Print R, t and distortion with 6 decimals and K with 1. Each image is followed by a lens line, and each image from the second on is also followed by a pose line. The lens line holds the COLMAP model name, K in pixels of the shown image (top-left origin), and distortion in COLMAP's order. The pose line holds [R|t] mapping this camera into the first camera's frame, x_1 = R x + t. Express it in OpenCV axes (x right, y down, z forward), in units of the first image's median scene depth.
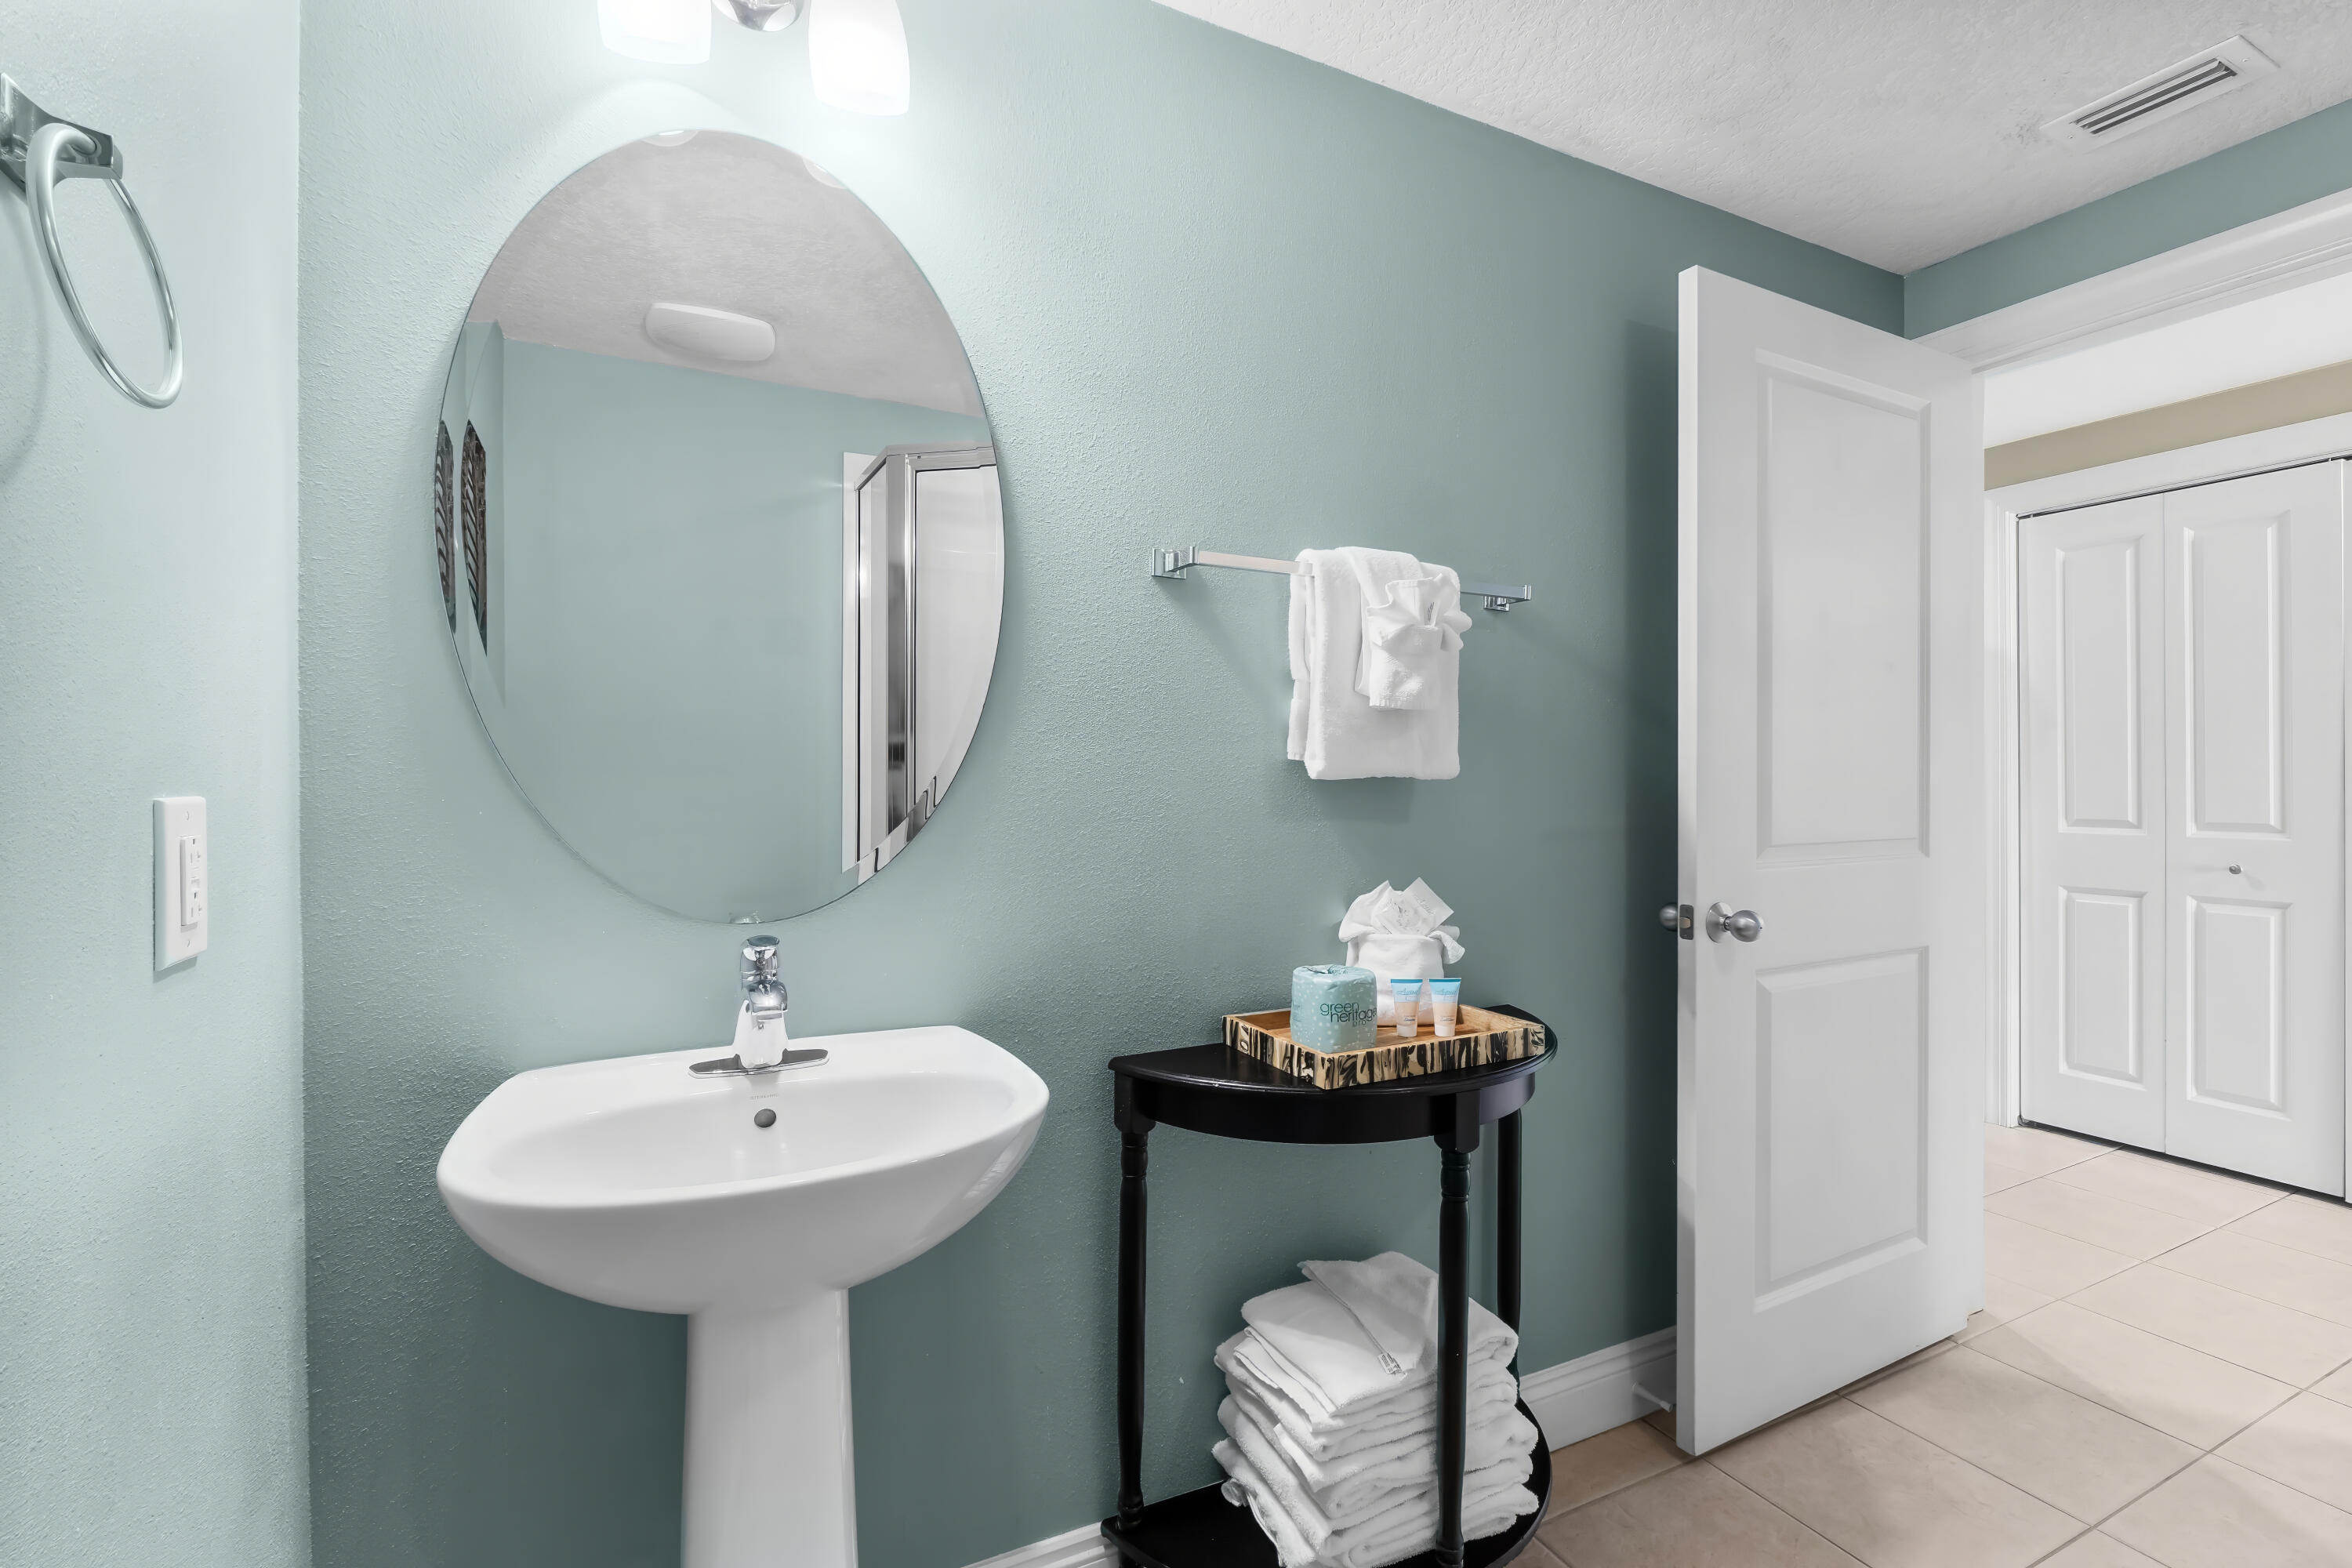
lens RADIAL K [[1012.2, 0, 1179.1], [0, 1012.2, 794.7], [0, 0, 1]] dist [-0.007842, -0.000198]
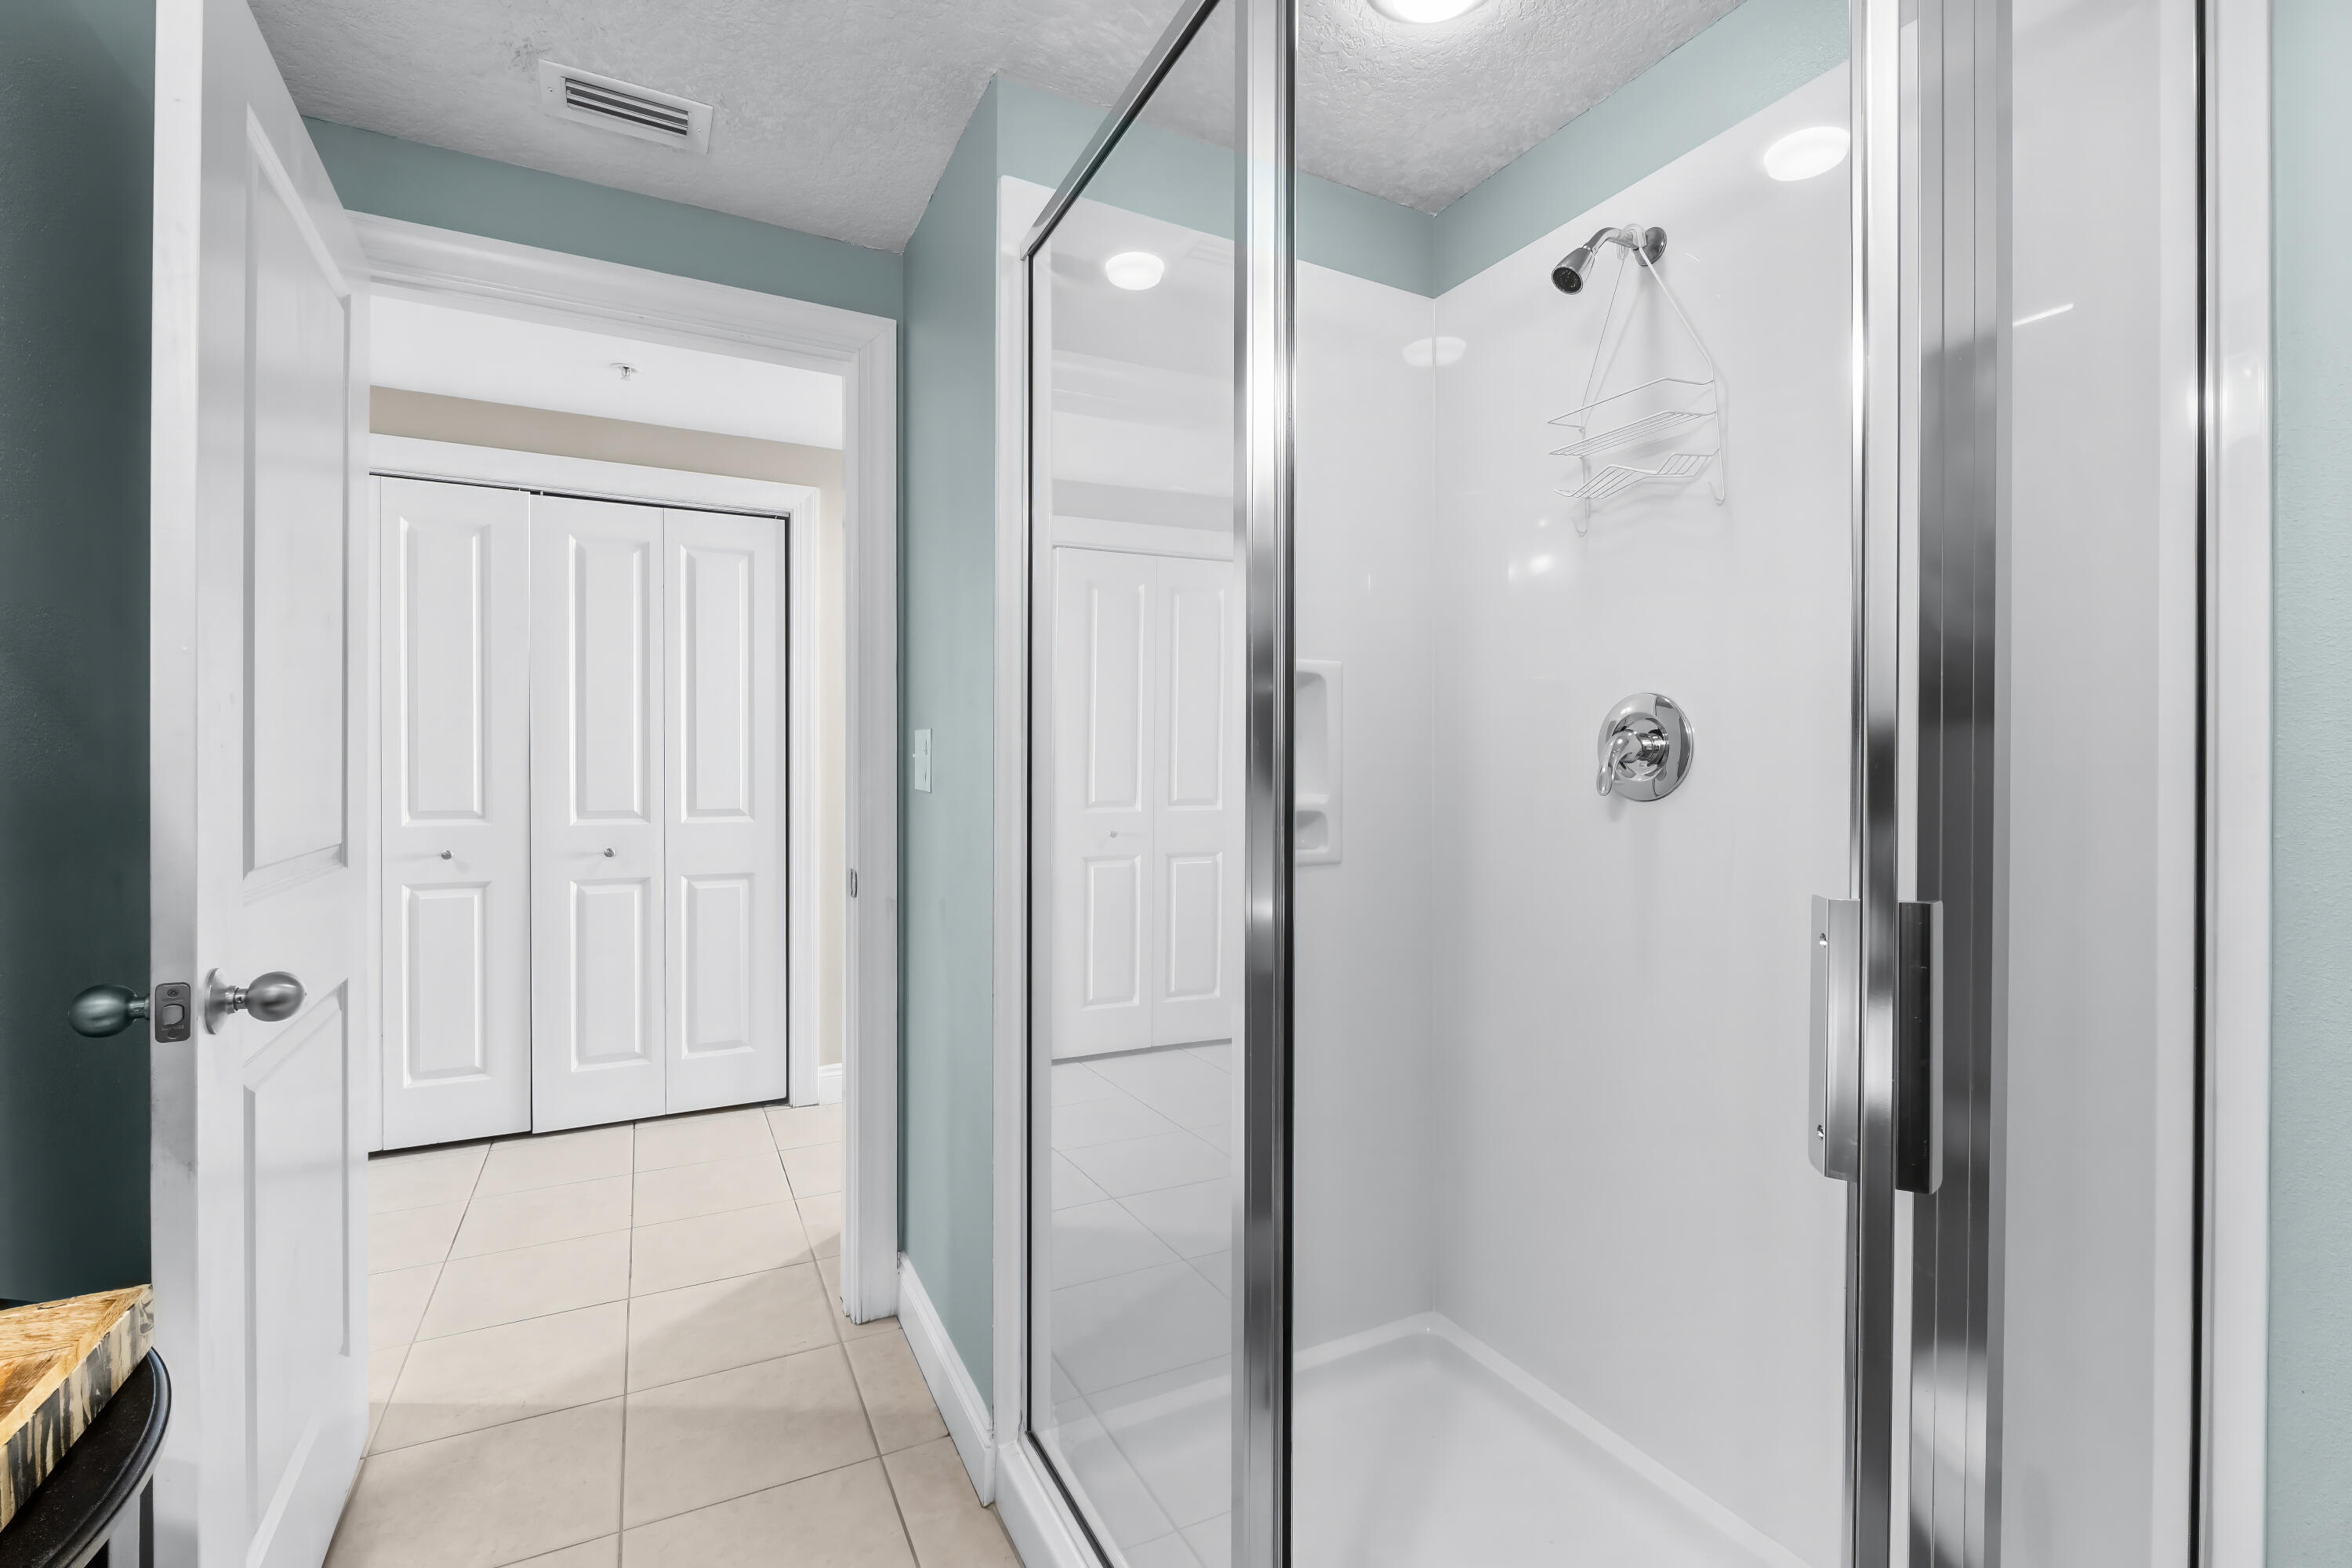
lens RADIAL K [[1066.0, 0, 1183.2], [0, 1066.0, 776.9], [0, 0, 1]] dist [0.004147, 0.000472]
pose [[-0.013754, -0.007265, 0.999879, -0.109001], [0.015064, 0.999859, 0.007472, -0.005775], [-0.999792, 0.015165, -0.013642, 0.354583]]
